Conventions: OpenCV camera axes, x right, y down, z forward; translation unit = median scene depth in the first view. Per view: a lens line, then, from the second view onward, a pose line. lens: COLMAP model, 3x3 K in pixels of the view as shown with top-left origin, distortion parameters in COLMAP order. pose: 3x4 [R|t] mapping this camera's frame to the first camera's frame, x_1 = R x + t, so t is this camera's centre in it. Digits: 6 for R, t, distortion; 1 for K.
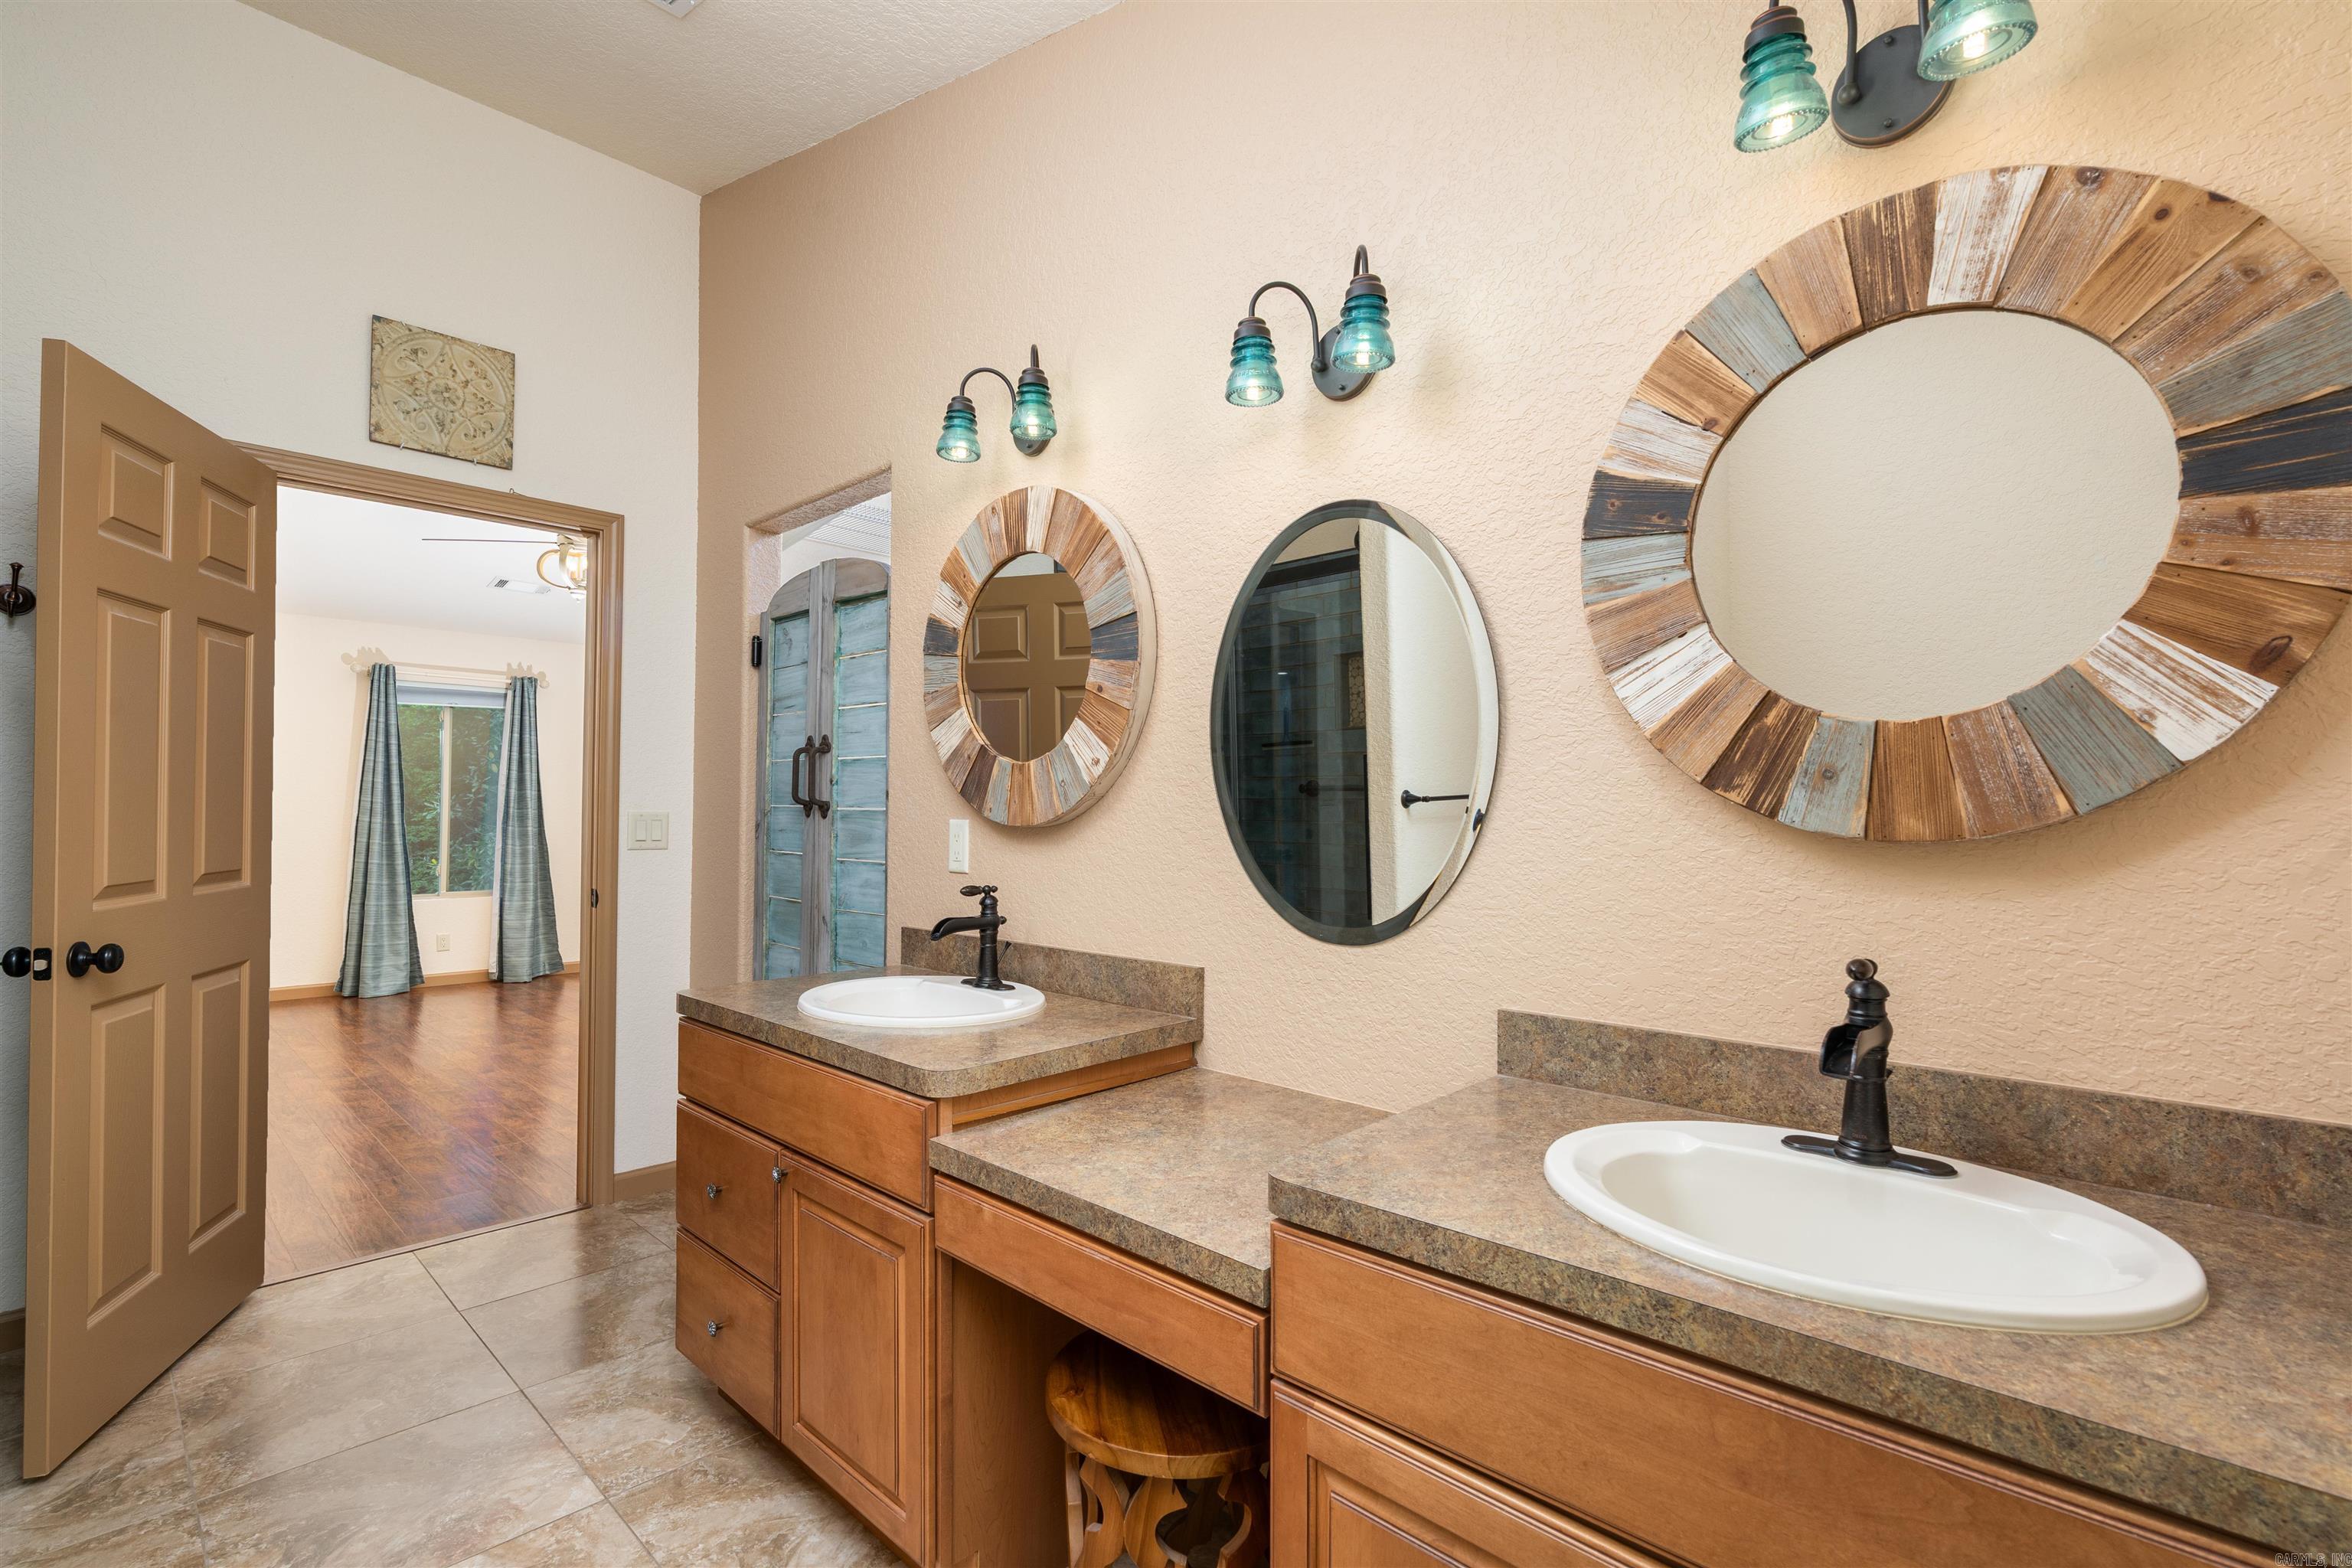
lens RADIAL K [[1077.2, 0, 1178.3], [0, 1077.2, 789.2], [0, 0, 1]] dist [-0.008126, -0.000051]
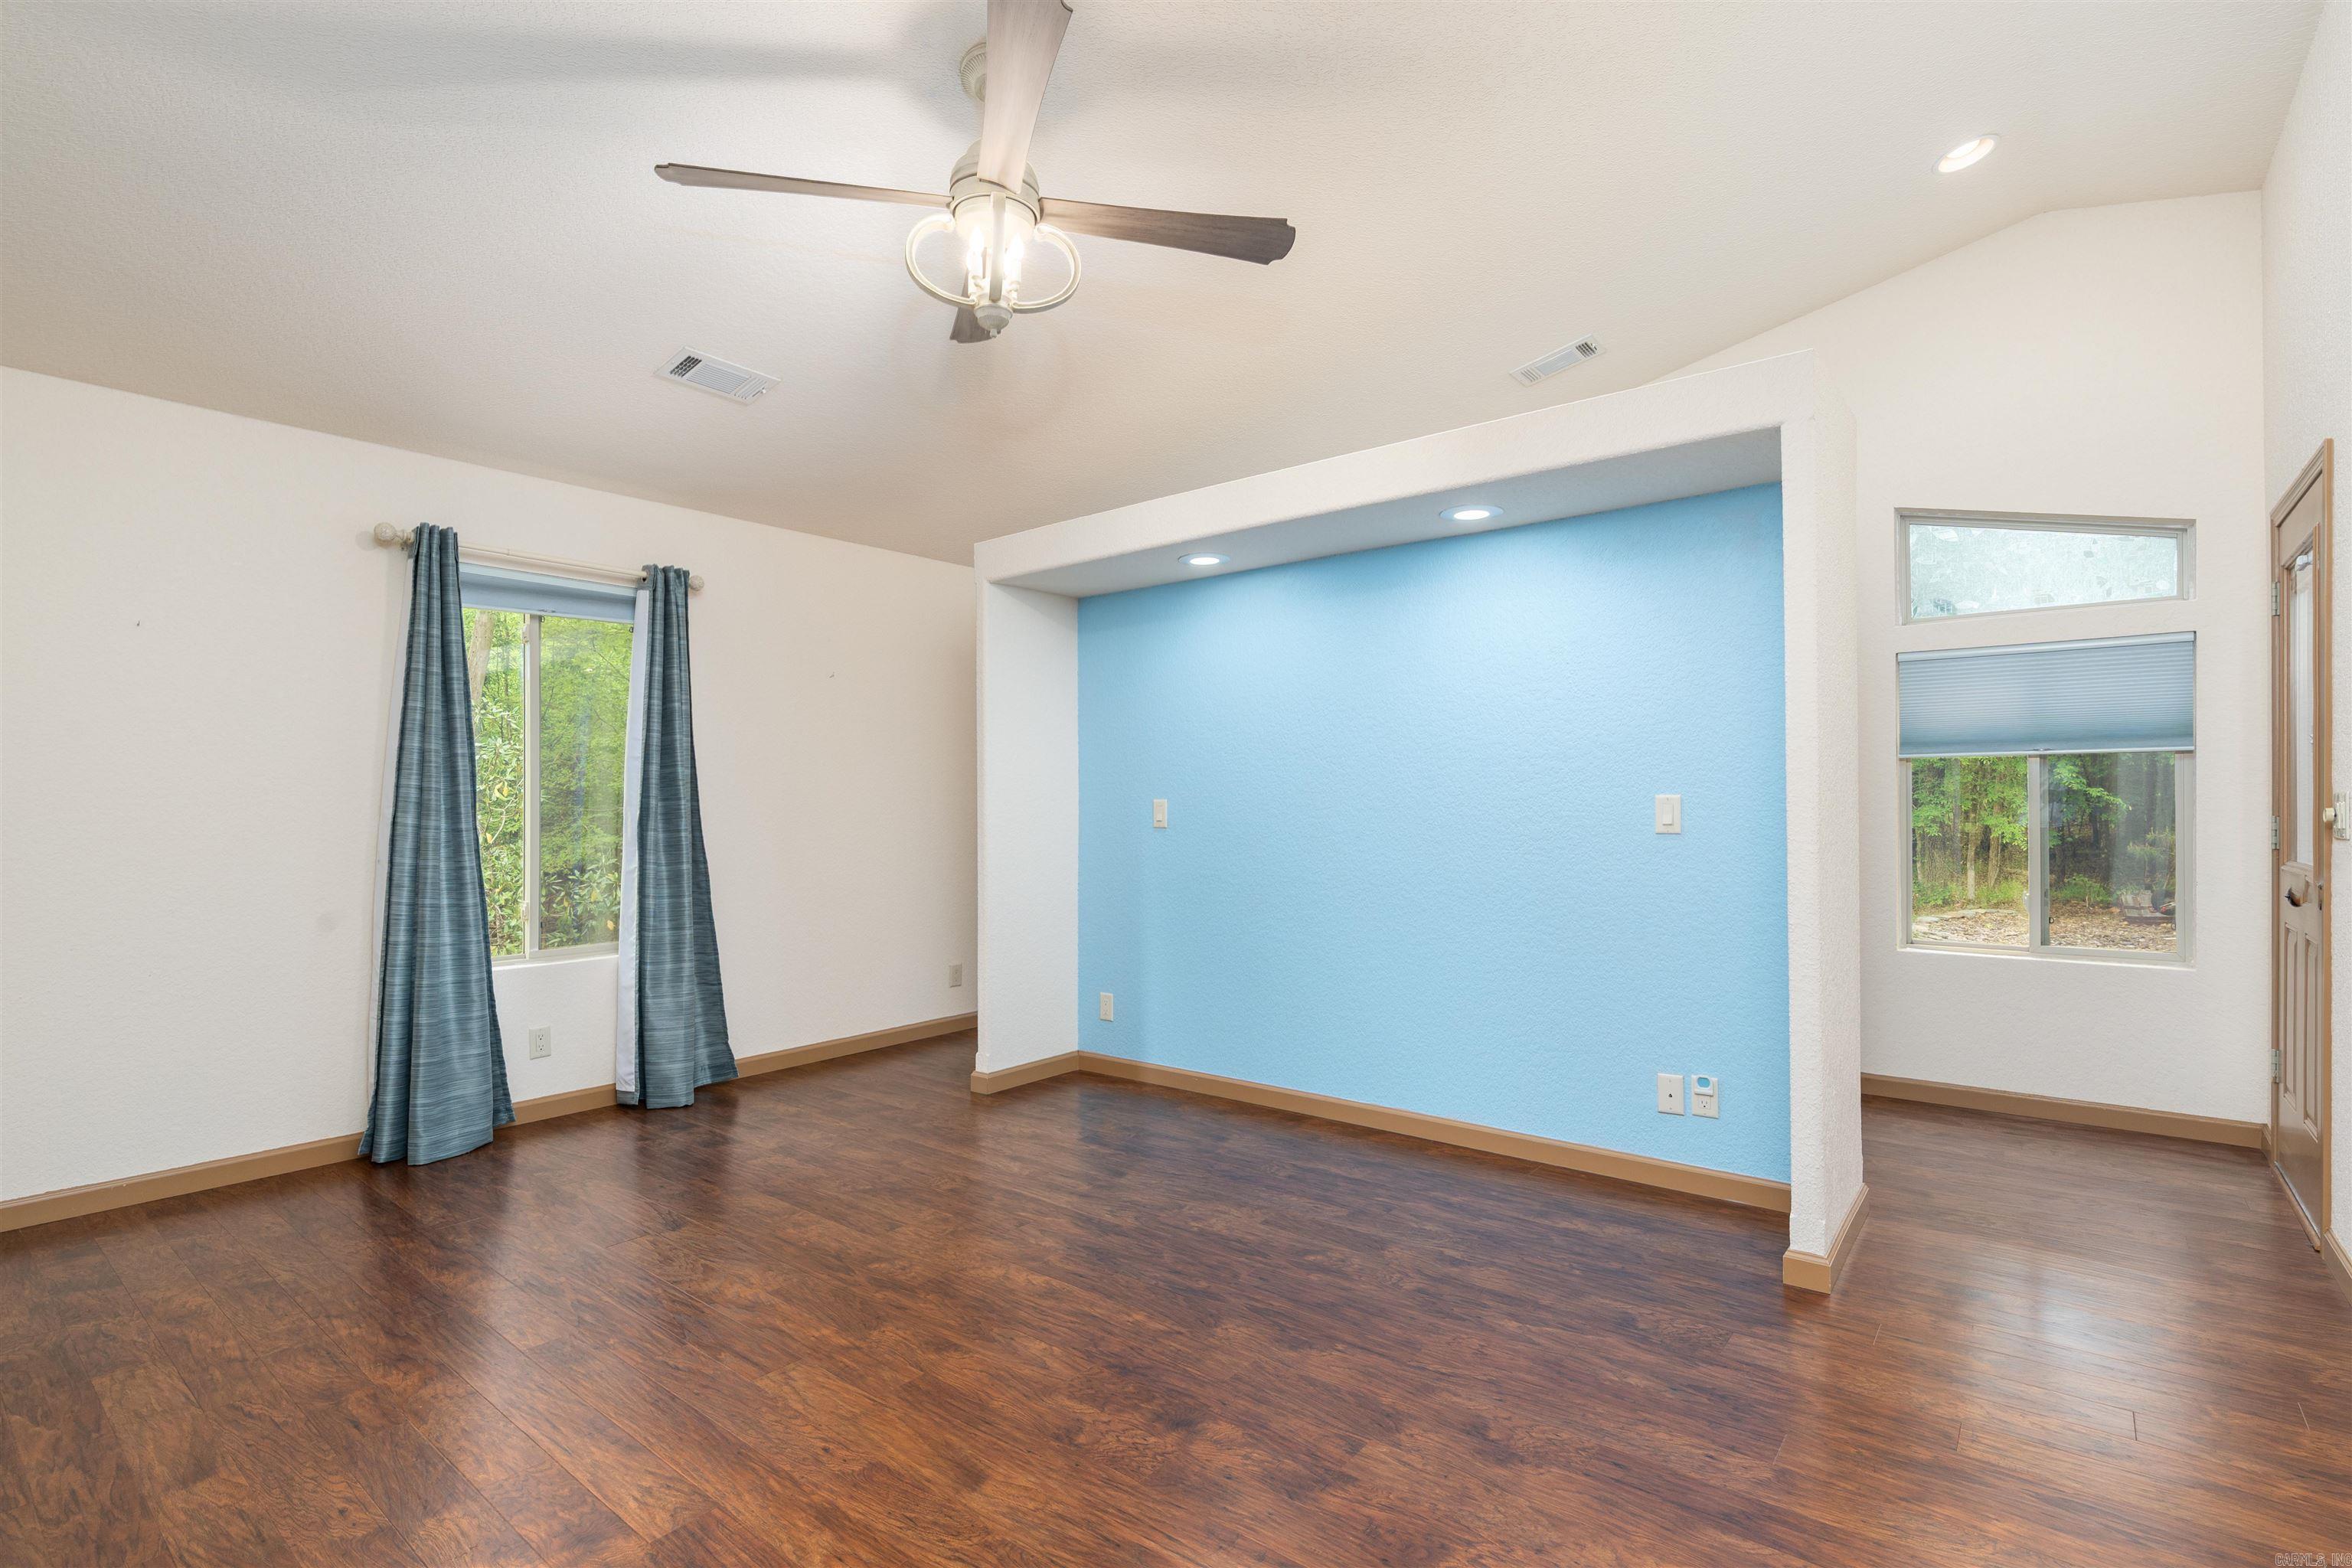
lens RADIAL K [[1077.2, 0, 1155.2], [0, 1077.2, 793.3], [0, 0, 1]] dist [-0.008126, -0.000051]
pose [[0.996497, -0.004937, 0.083481, -0.428575], [0.004488, 0.999974, 0.005561, 0.013545], [-0.083506, -0.005167, 0.996494, 0.436927]]
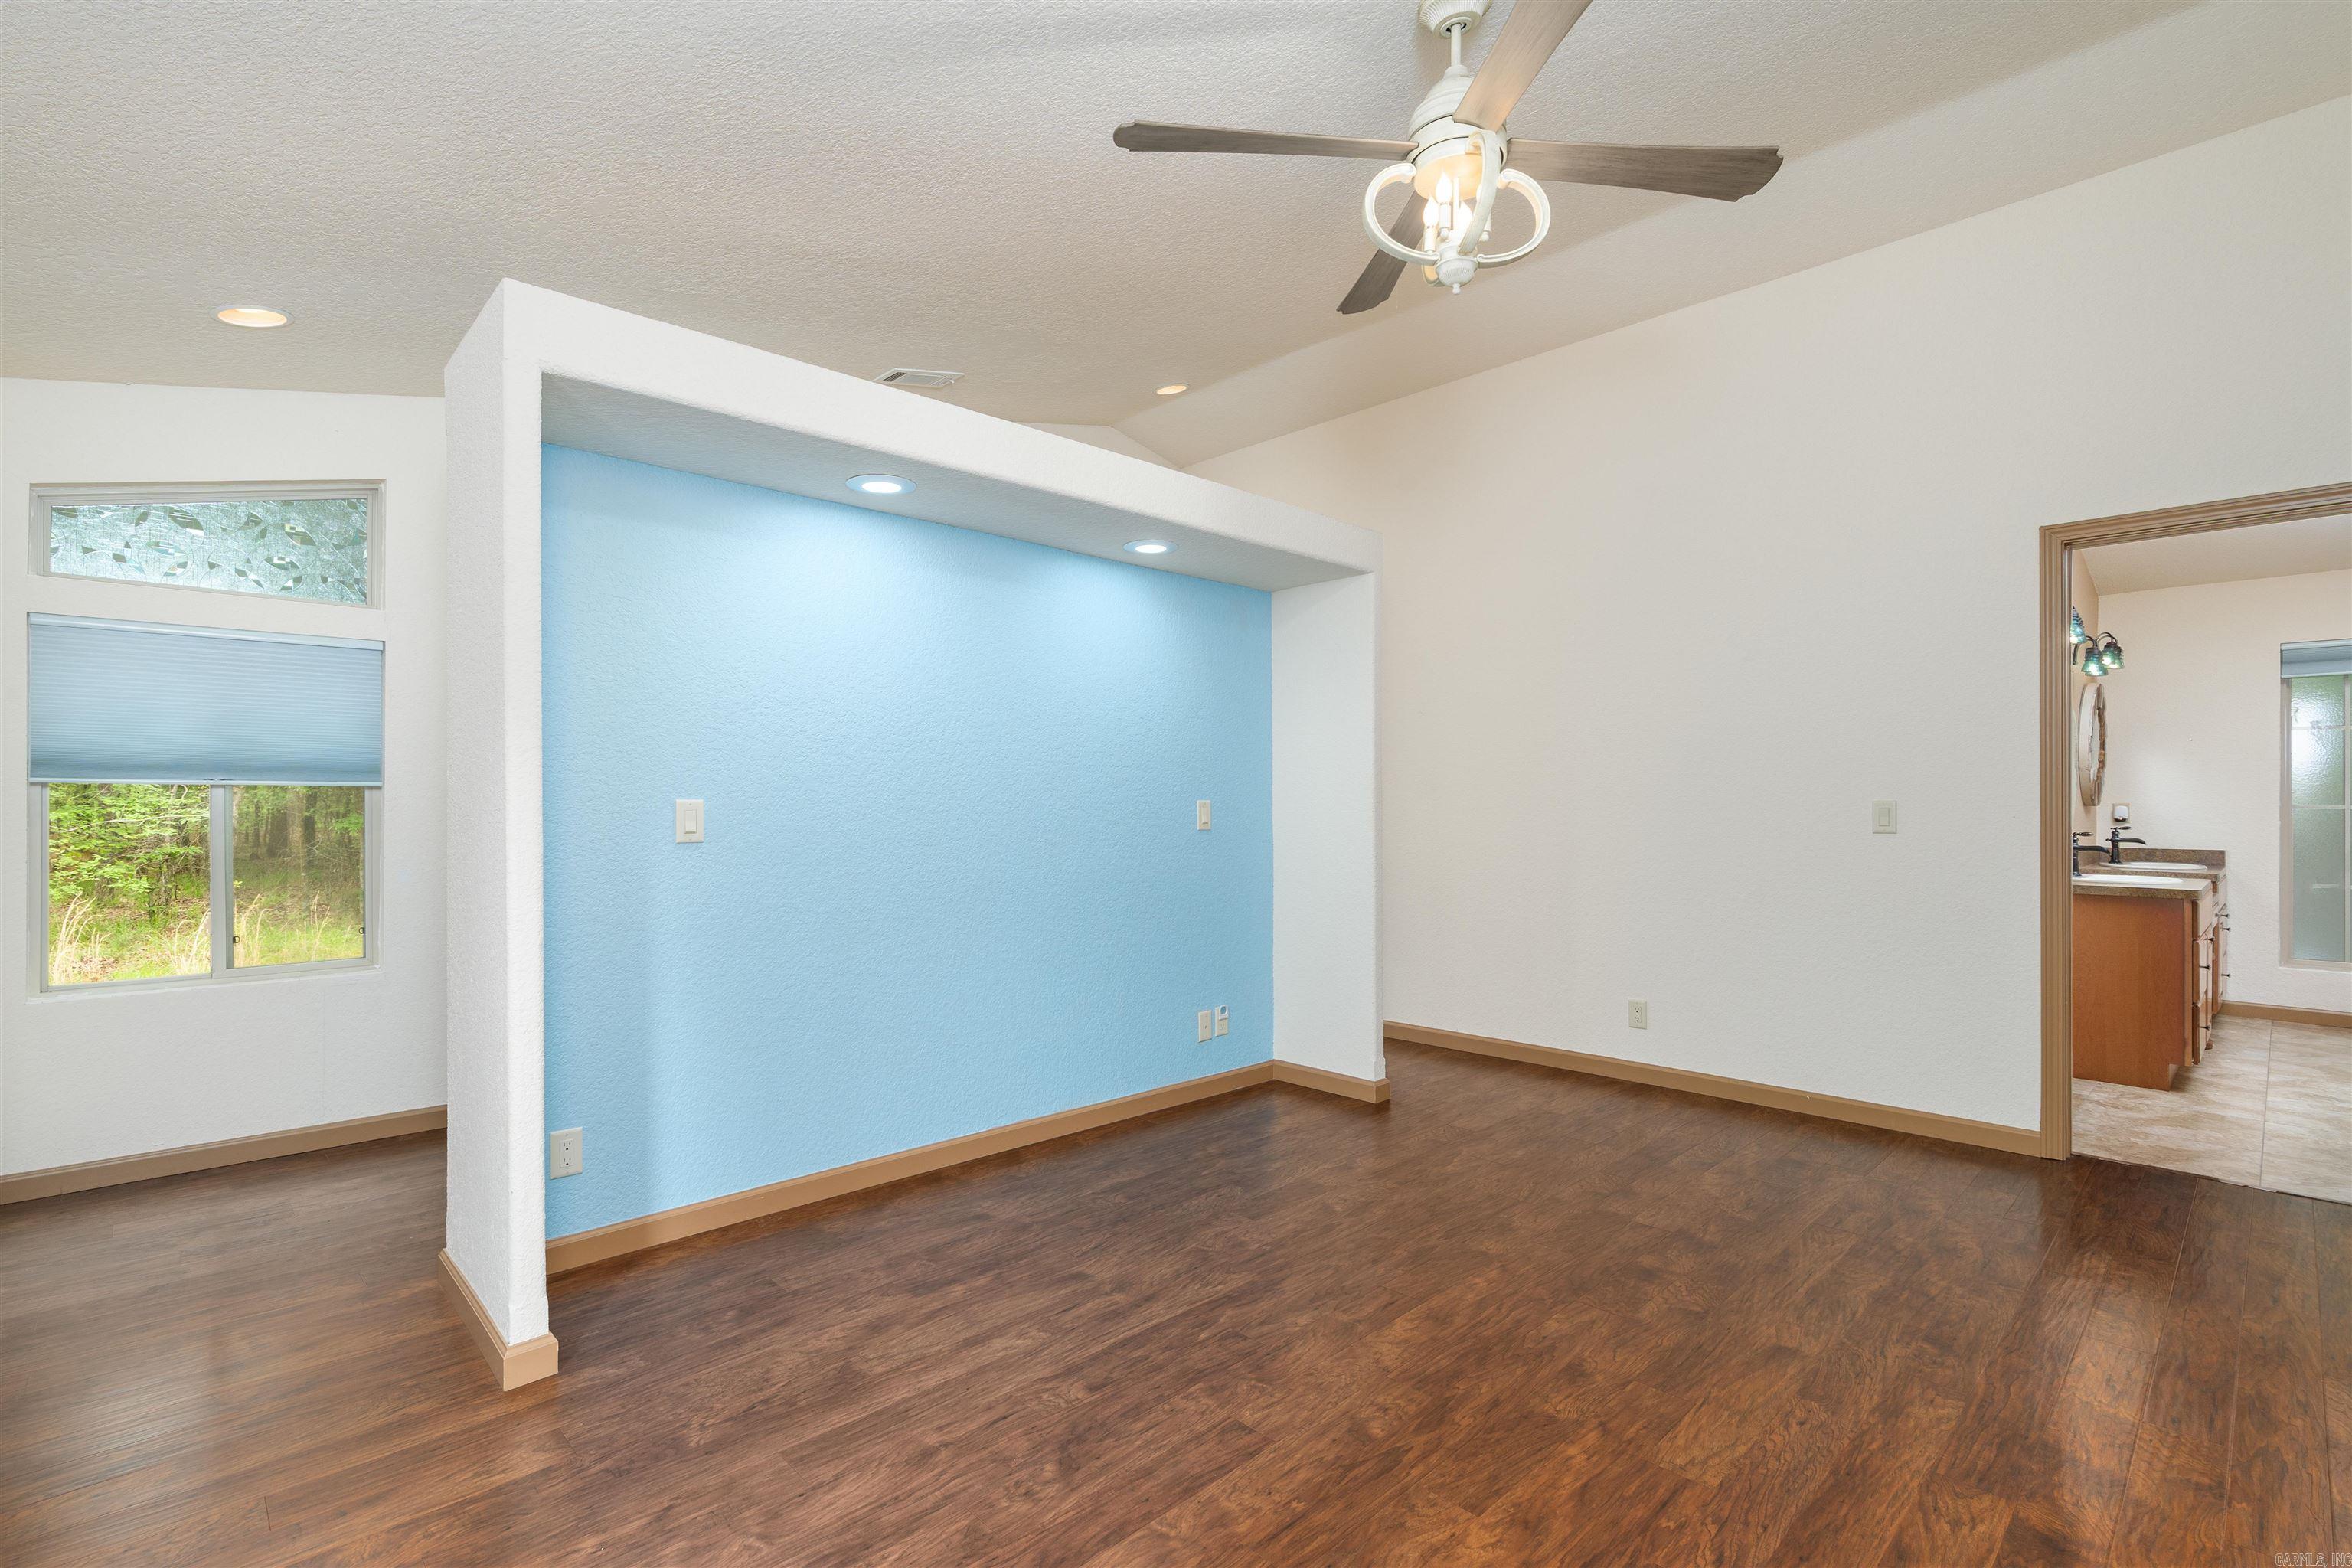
lens RADIAL K [[1077.2, 0, 1151.4], [0, 1077.2, 795.2], [0, 0, 1]] dist [-0.008126, -0.000051]
pose [[0.051000, 0.010406, 0.998644, -0.747839], [-0.011737, 0.999883, -0.009820, 0.020123], [-0.998630, -0.011220, 0.051116, 0.830925]]
